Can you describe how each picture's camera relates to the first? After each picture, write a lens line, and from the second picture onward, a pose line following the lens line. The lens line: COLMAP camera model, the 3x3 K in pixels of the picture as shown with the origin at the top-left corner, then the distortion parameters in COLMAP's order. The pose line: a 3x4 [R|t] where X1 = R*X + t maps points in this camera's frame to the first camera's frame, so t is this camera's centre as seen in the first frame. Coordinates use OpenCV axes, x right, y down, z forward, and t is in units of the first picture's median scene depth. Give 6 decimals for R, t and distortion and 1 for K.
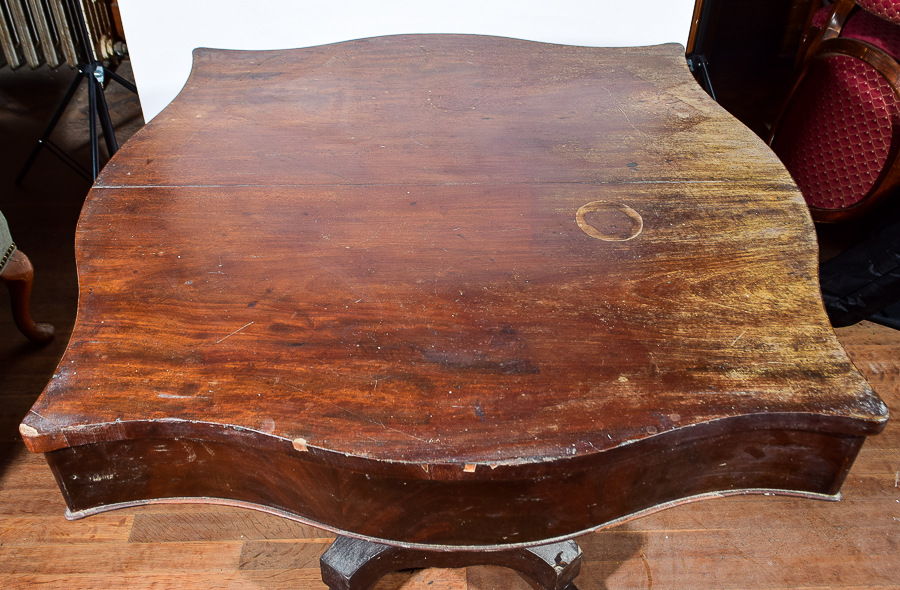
lens RADIAL K [[774.0, 0, 449.7], [0, 774.0, 271.4], [0, 0, 1]] dist [-0.020111, 0.016969]
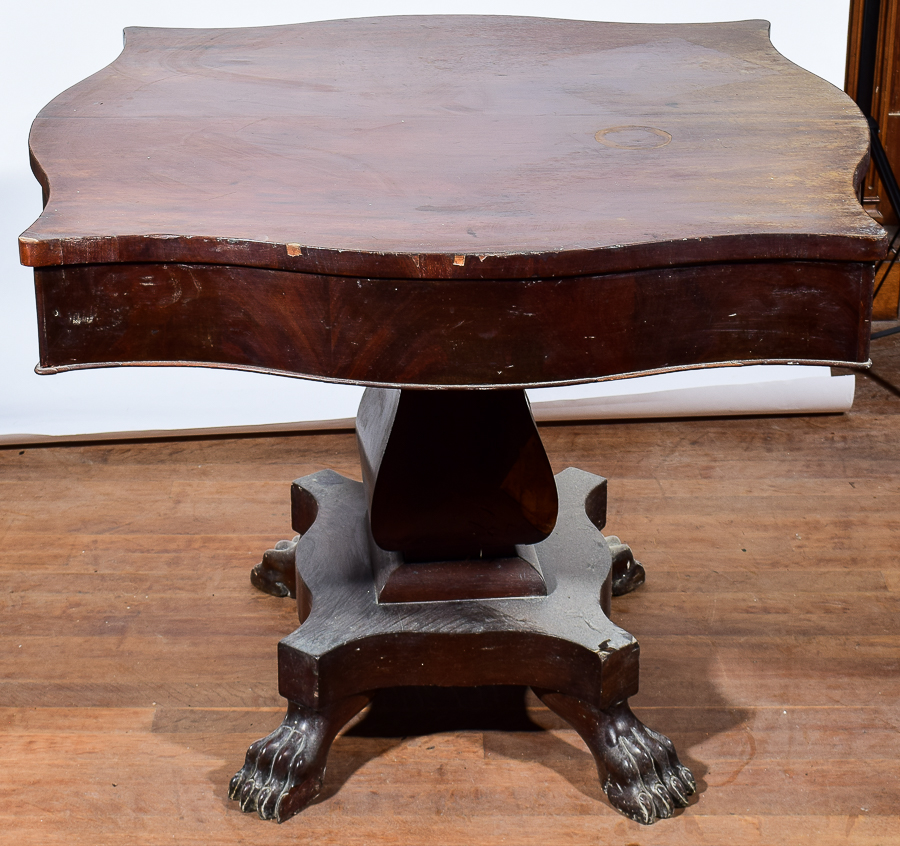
lens RADIAL K [[1873.2, 0, 455.2], [0, 1873.2, 461.2], [0, 0, 1]] dist [-0.028400, 0.000000]
pose [[0.999550, -0.000210, -0.030001, 0.071819], [-0.006799, 0.972375, -0.233325, 0.826483], [0.029222, 0.233424, 0.971936, -1.024717]]
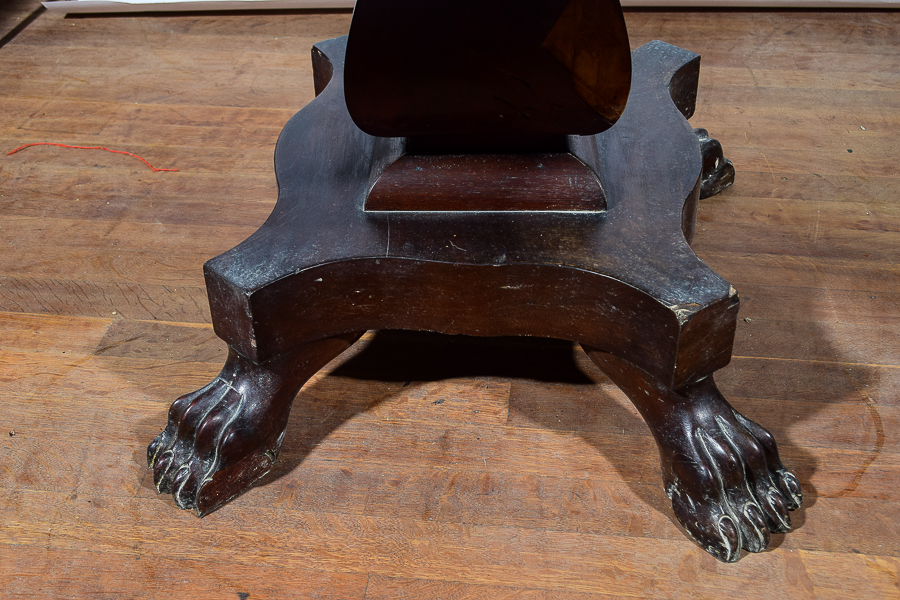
lens RADIAL K [[1114.5, 0, 446.1], [0, 1114.5, 313.4], [0, 0, 1]] dist [-0.027027, 0.000000]
pose [[0.987503, 0.067088, -0.142609, 0.125828], [-0.070506, 0.997329, -0.019047, 0.545431], [0.140950, 0.028863, 0.989596, 0.394177]]
